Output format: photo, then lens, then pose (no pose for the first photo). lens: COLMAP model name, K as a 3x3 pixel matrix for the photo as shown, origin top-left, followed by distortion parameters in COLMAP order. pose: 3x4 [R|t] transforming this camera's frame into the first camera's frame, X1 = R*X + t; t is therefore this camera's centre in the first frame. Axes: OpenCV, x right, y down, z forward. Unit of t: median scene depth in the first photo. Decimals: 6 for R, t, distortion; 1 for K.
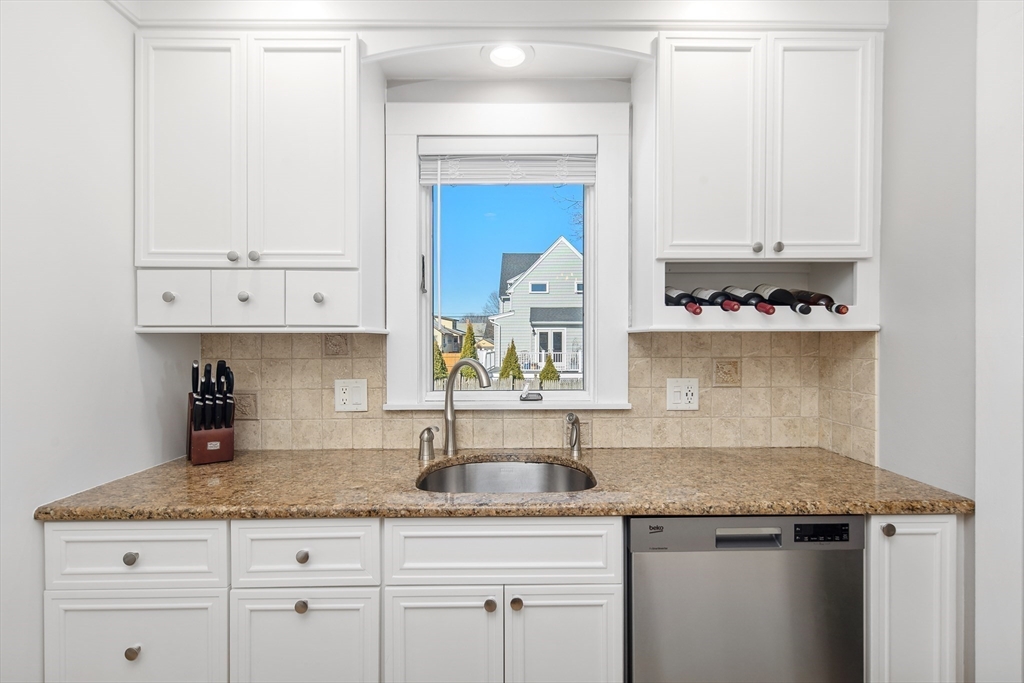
lens RADIAL K [[510.1, 0, 514.5], [0, 510.1, 342.6], [0, 0, 1]] dist [0.001716, 0.000415]
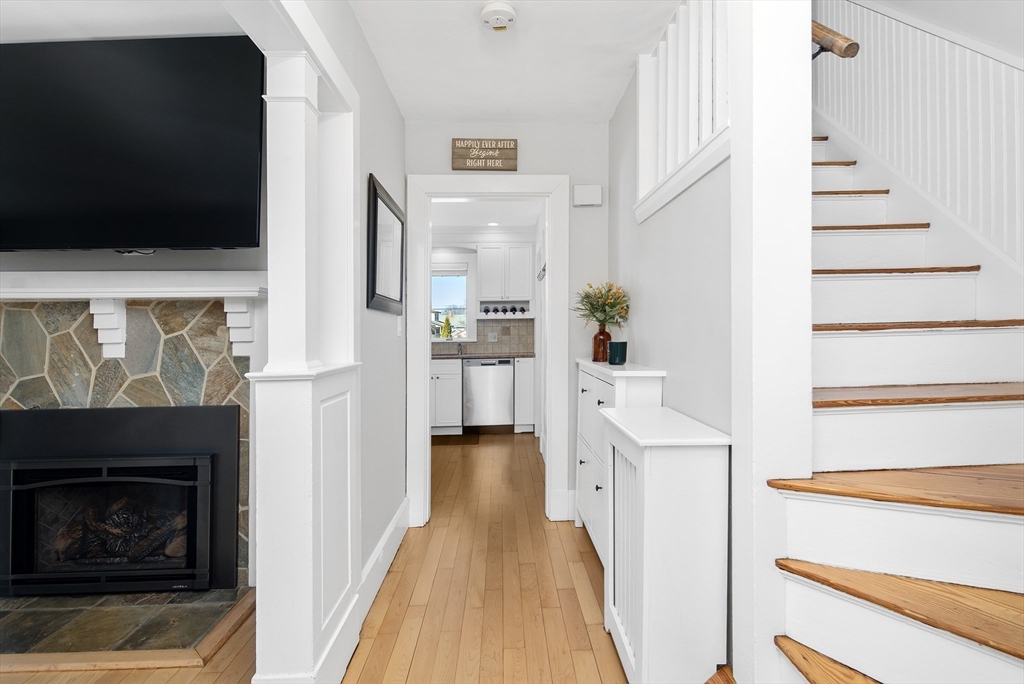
lens RADIAL K [[510.1, 0, 517.2], [0, 510.1, 337.1], [0, 0, 1]] dist [0.001716, 0.000415]
pose [[0.999281, -0.007669, 0.037143, 0.425404], [0.007449, 0.999954, 0.006048, 0.093957], [-0.037187, -0.005767, 0.999292, -2.804546]]
